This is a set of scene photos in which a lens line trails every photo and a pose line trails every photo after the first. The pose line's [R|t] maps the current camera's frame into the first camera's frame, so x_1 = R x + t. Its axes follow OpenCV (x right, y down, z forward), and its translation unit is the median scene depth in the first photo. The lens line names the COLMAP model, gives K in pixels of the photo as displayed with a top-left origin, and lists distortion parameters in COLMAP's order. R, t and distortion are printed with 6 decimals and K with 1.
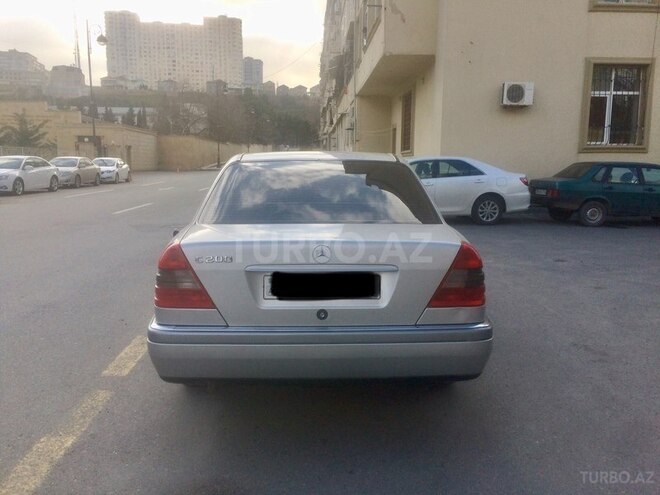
lens RADIAL K [[561.1, 0, 326.7], [0, 561.1, 249.2], [0, 0, 1]] dist [0.088126, -0.121671]
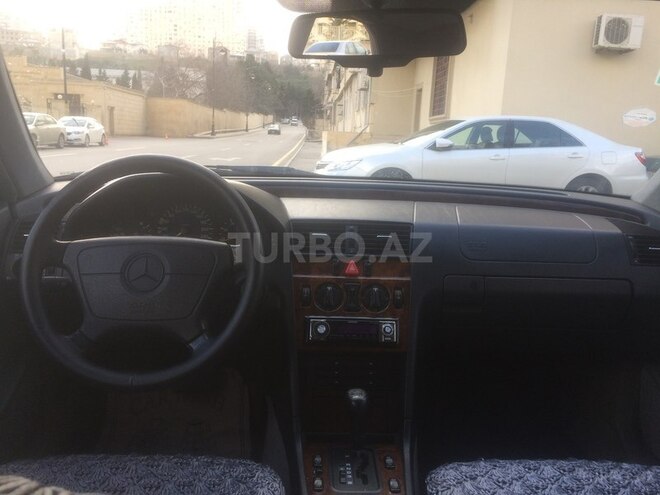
lens RADIAL K [[561.1, 0, 326.7], [0, 561.1, 249.2], [0, 0, 1]] dist [0.088126, -0.121671]
pose [[0.999381, 0.034982, 0.003797, -0.008164], [-0.035115, 0.998416, 0.043958, -0.017332], [-0.002254, -0.044064, 0.999026, 0.188029]]
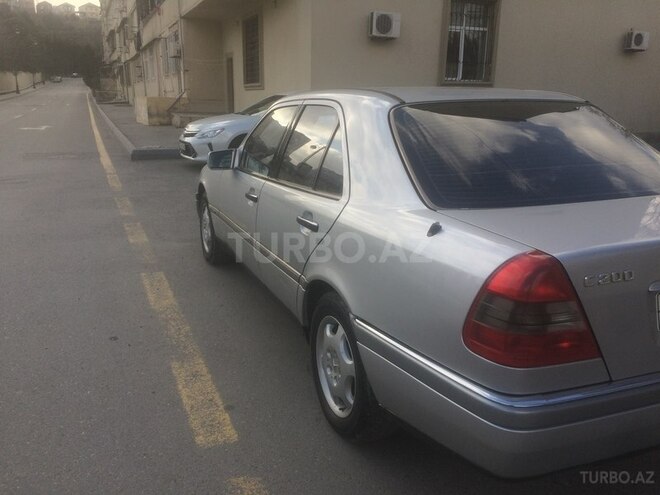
lens RADIAL K [[561.1, 0, 326.7], [0, 561.1, 249.2], [0, 0, 1]] dist [0.088126, -0.121671]
pose [[0.934291, -0.090042, 0.344953, -0.078461], [0.050577, 0.991270, 0.121762, -0.011553], [-0.352905, -0.096315, 0.930689, 0.064426]]
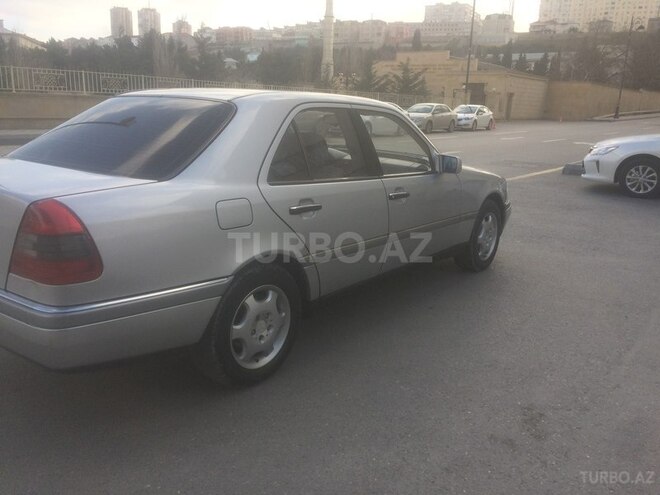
lens RADIAL K [[561.1, 0, 326.7], [0, 561.1, 249.2], [0, 0, 1]] dist [0.088126, -0.121671]
pose [[0.768309, 0.177558, -0.614959, 0.113267], [-0.123931, 0.983840, 0.129229, -0.011544], [0.627967, -0.023075, 0.777898, 0.082759]]
